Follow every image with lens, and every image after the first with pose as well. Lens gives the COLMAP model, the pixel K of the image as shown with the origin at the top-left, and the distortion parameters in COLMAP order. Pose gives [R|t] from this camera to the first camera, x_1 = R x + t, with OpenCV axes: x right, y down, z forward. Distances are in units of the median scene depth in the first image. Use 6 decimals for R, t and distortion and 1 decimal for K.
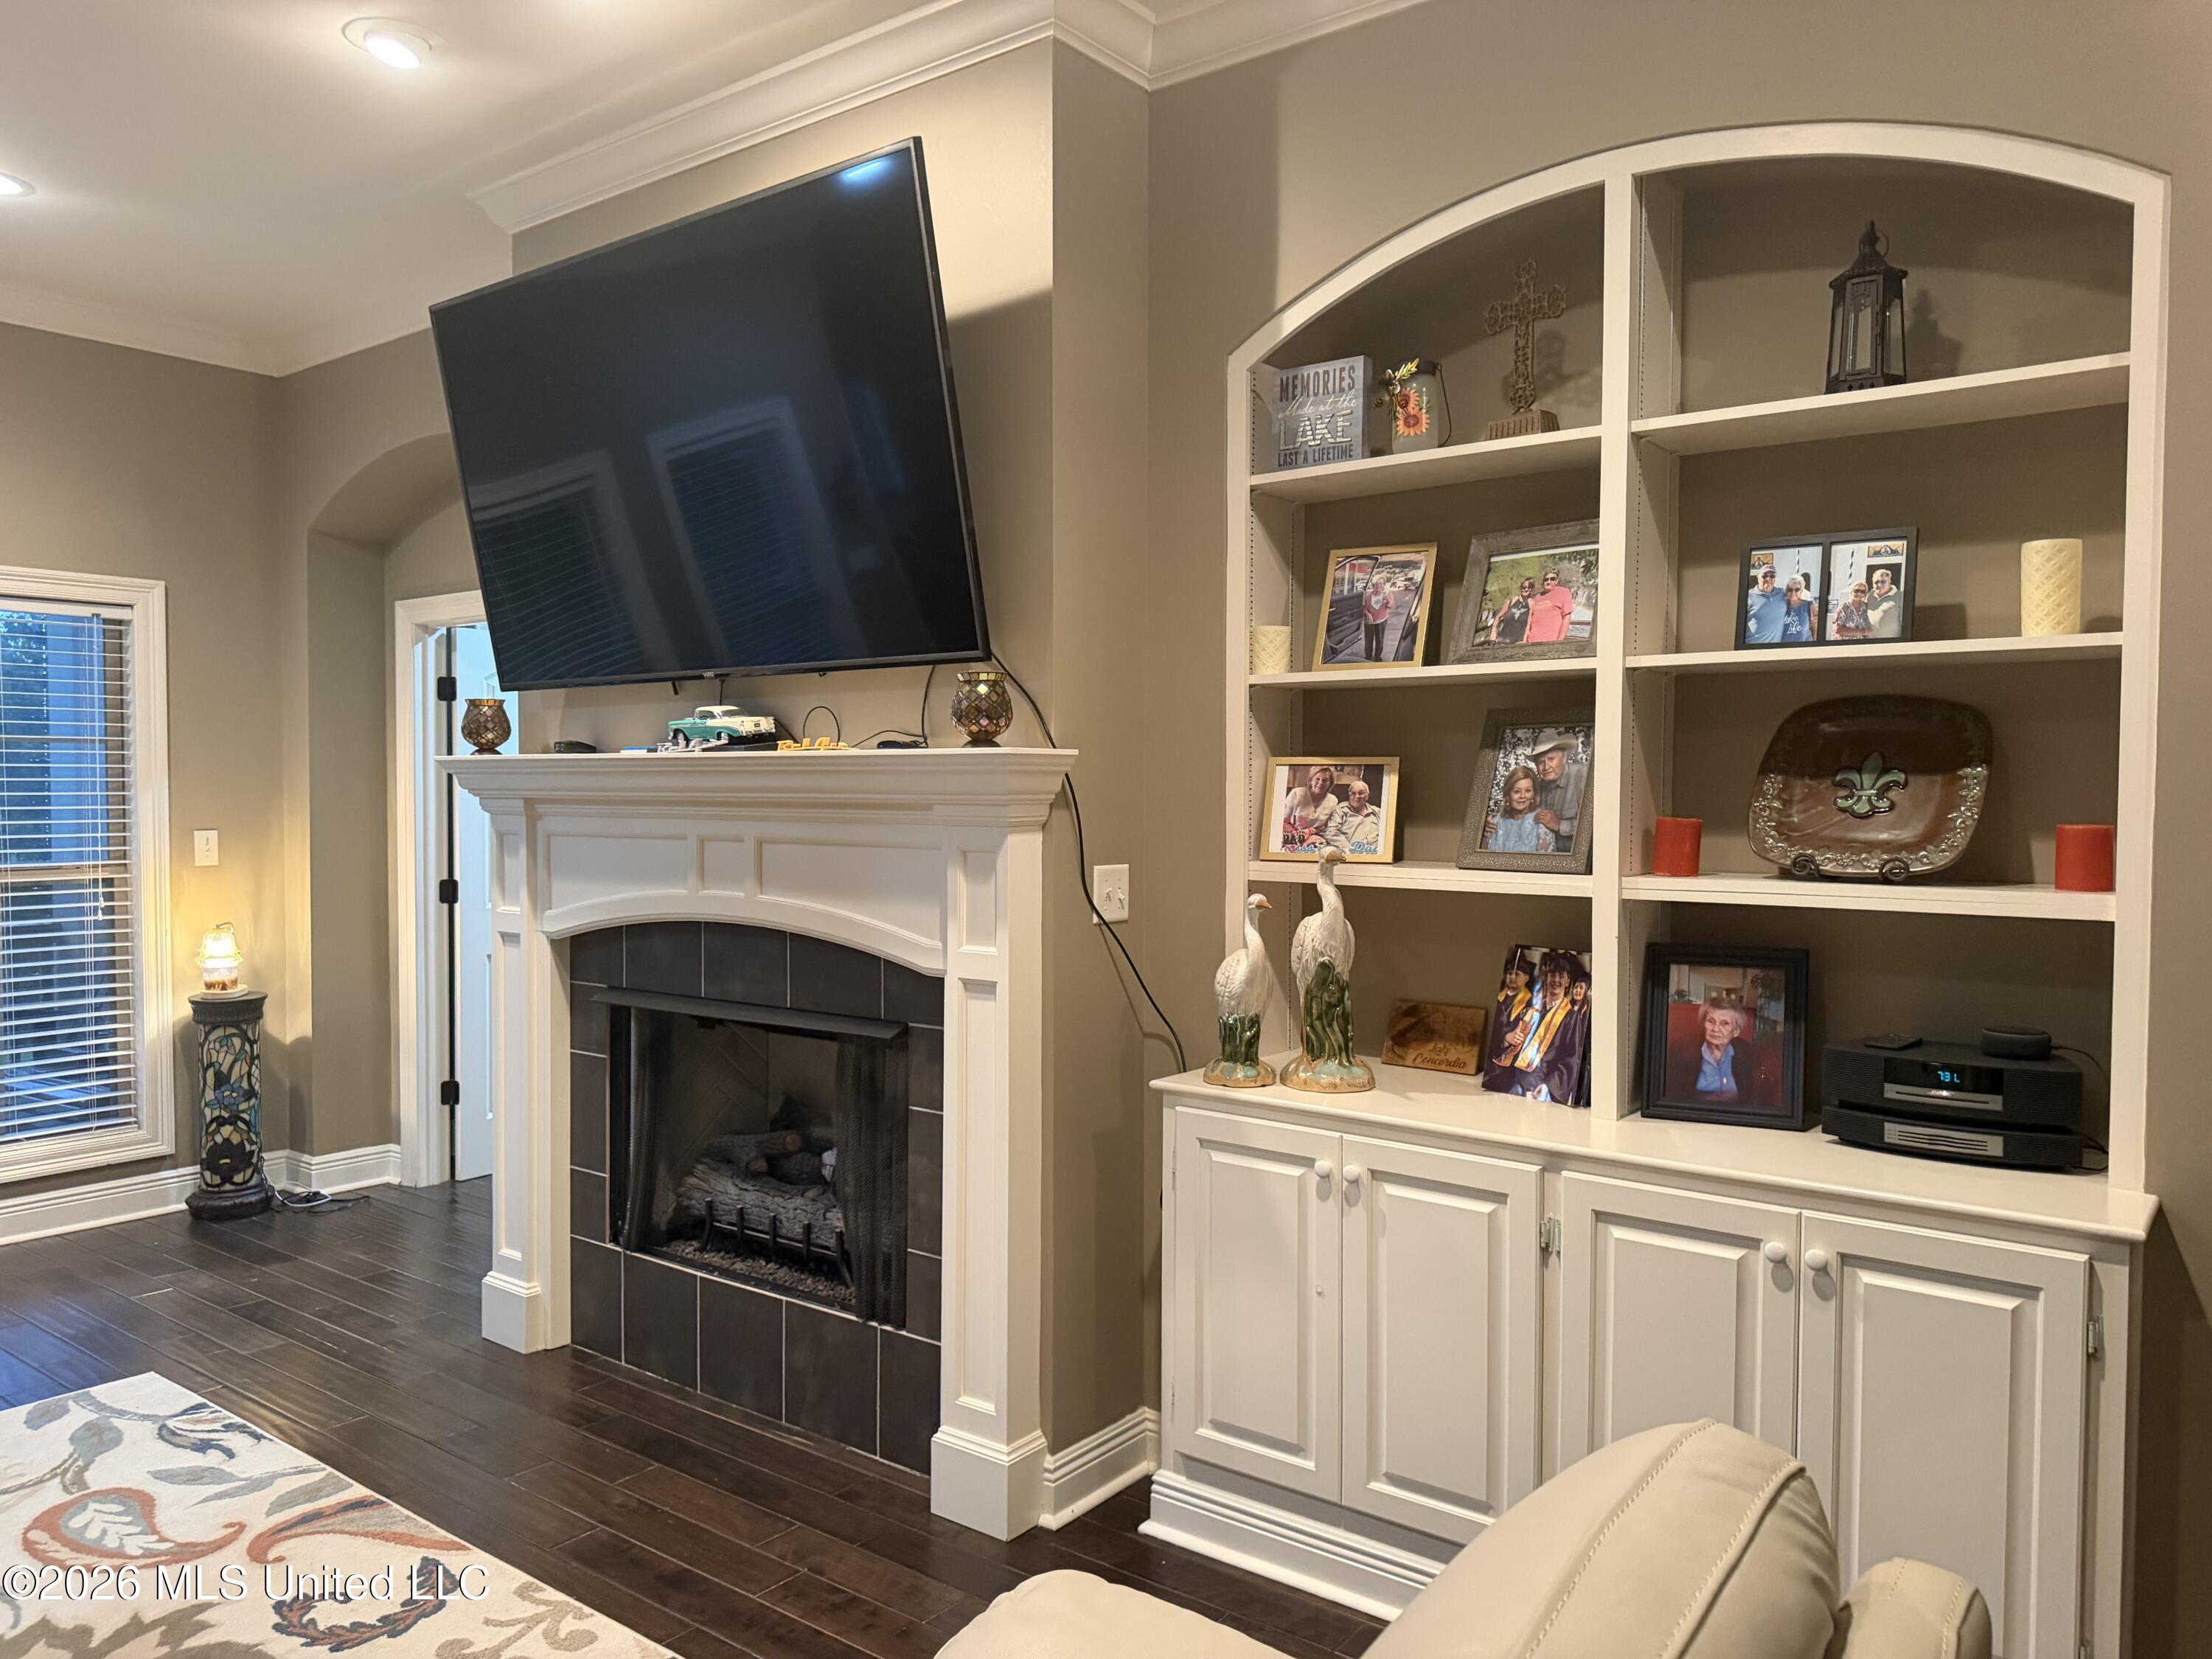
lens RADIAL K [[1564.5, 0, 1096.0], [0, 1564.5, 825.8], [0, 0, 1]] dist [0.040775, -0.031711]
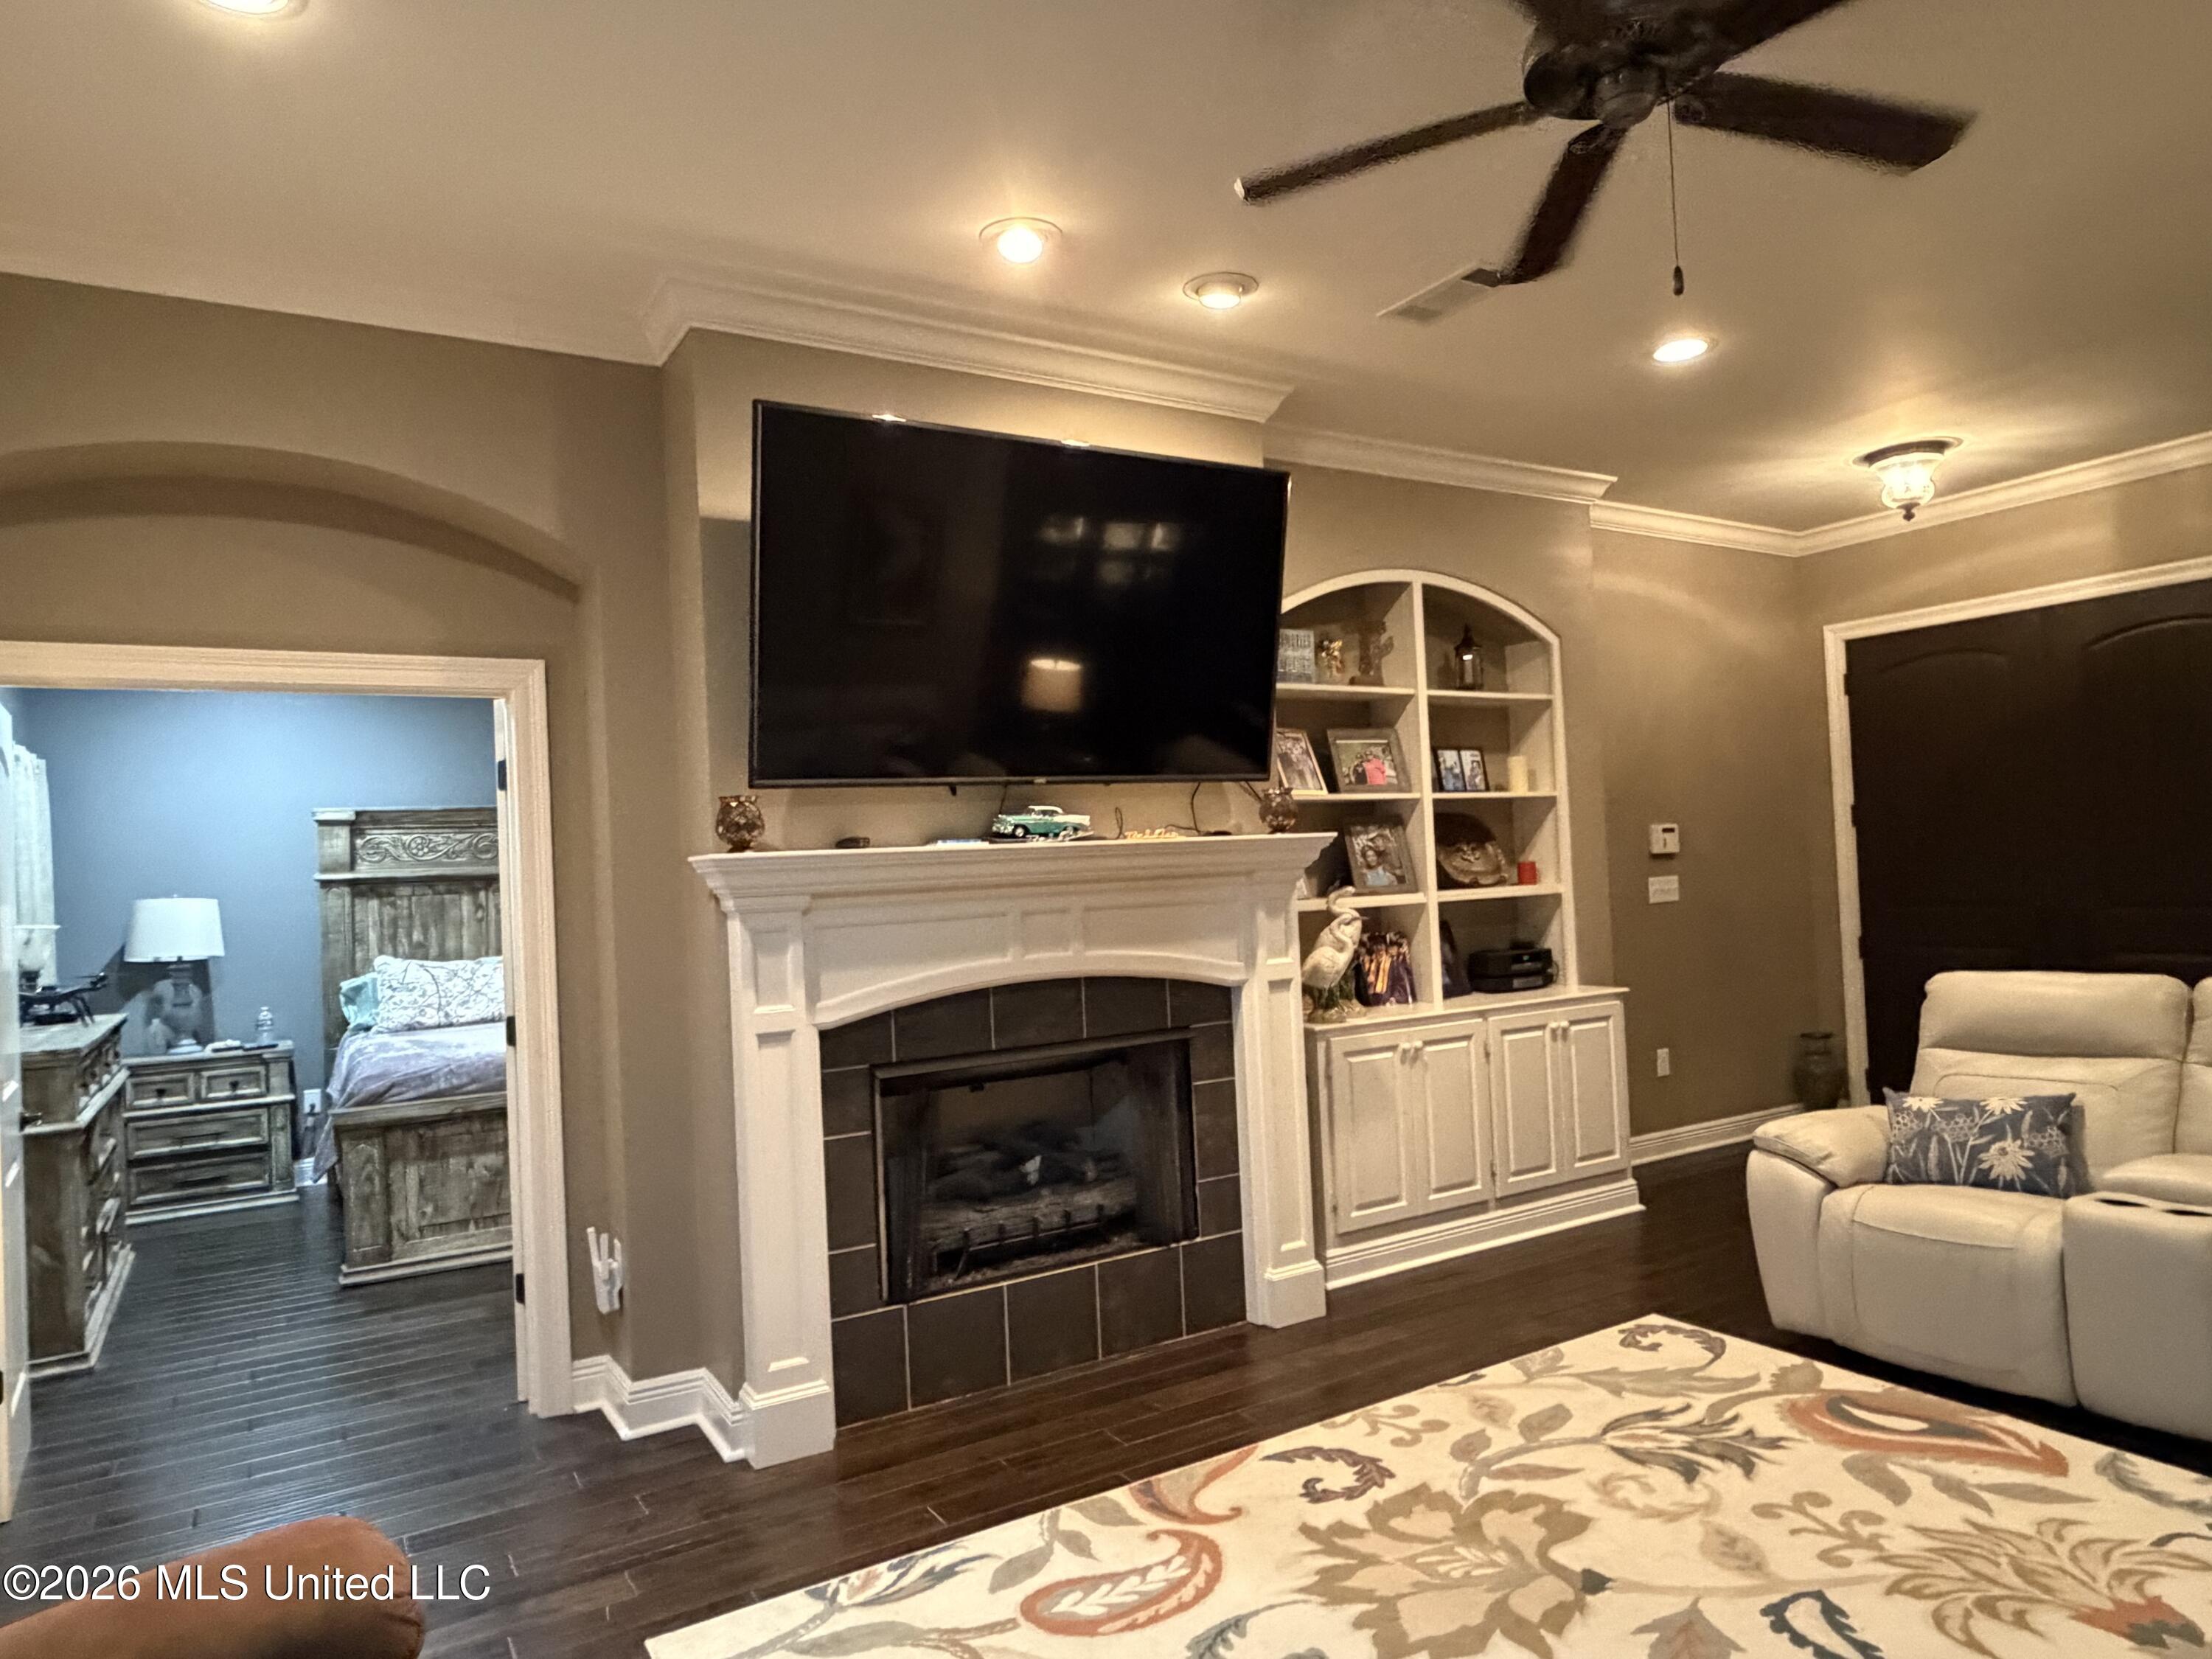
lens RADIAL K [[1374.1, 0, 1115.6], [0, 1374.1, 833.2], [0, 0, 1]] dist [-0.003387, 0.000726]
pose [[0.350395, 0.003964, 0.936594, -1.440507], [0.068925, 0.997170, -0.030007, -0.020373], [-0.934062, 0.075069, 0.349131, 0.647448]]
